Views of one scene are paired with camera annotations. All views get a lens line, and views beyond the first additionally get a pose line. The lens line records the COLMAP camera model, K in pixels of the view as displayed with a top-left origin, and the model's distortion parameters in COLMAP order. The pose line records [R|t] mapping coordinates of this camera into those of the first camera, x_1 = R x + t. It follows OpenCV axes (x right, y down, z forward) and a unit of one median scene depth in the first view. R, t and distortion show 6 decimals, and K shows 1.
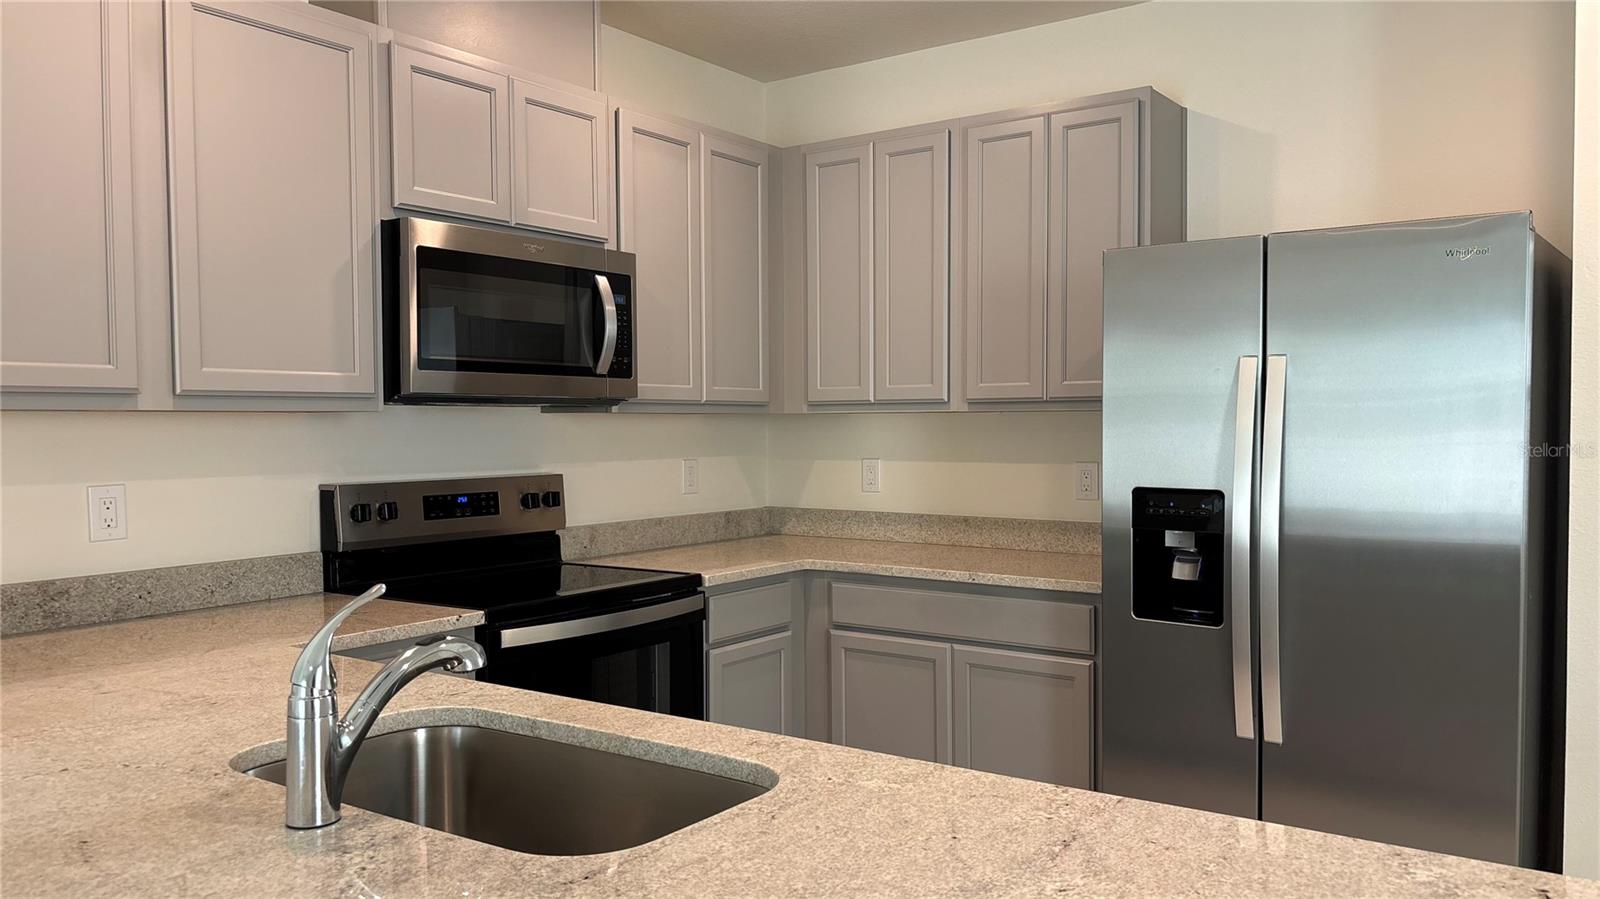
lens RADIAL K [[1204.8, 0, 807.1], [0, 1204.8, 460.3], [0, 0, 1]] dist [0.067903, -0.003402]
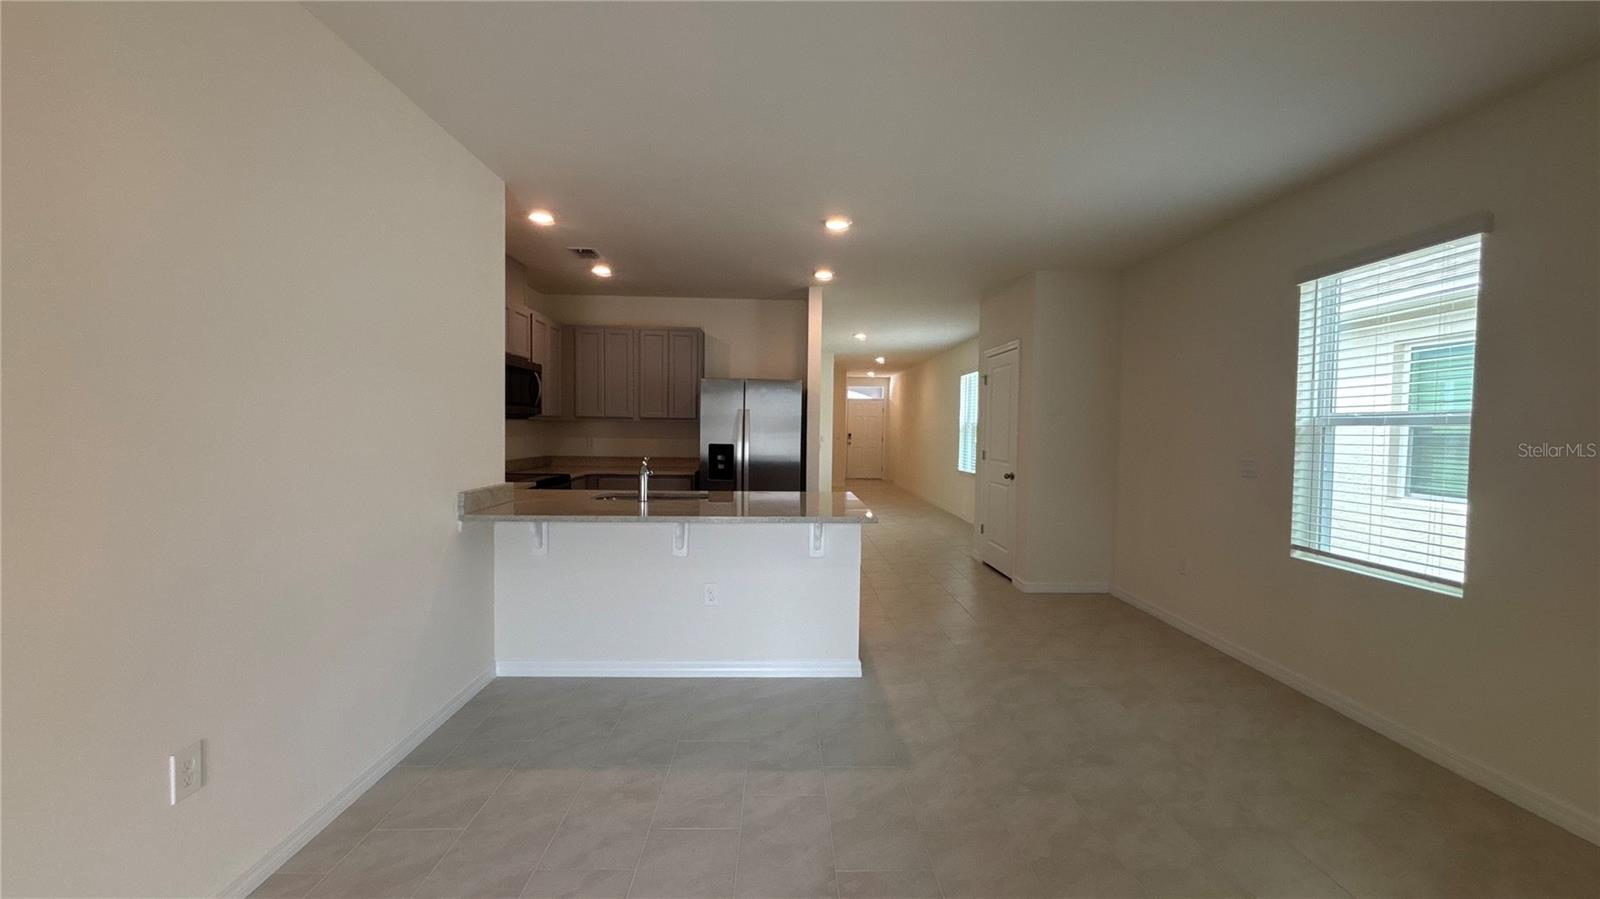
lens RADIAL K [[644.4, 0, 801.9], [0, 644.4, 452.8], [0, 0, 1]] dist [0.001380, -0.000439]
pose [[0.797597, -0.008451, 0.603131, -0.573779], [0.002727, 0.999942, 0.010405, 0.025948], [-0.603184, -0.006654, 0.797574, -0.605864]]
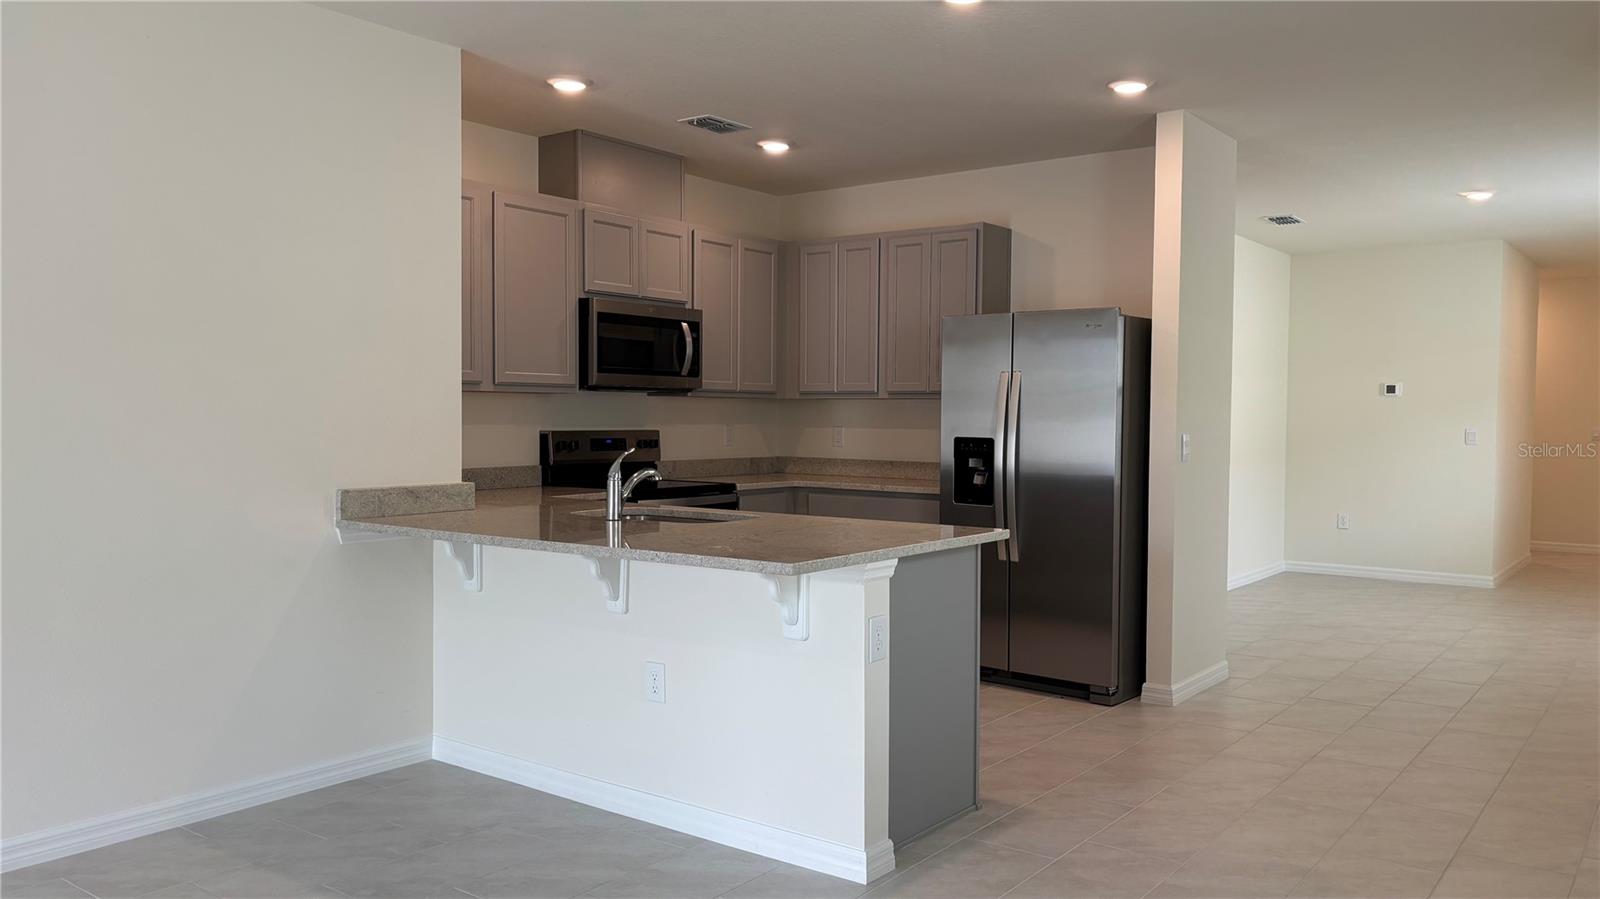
lens RADIAL K [[1204.8, 0, 807.1], [0, 1204.8, 460.3], [0, 0, 1]] dist [0.067903, -0.003402]
pose [[0.999456, 0.015037, -0.029352, 0.074427], [-0.014812, 0.999859, 0.007866, 0.040987], [0.029466, -0.007427, 0.999538, -0.827778]]
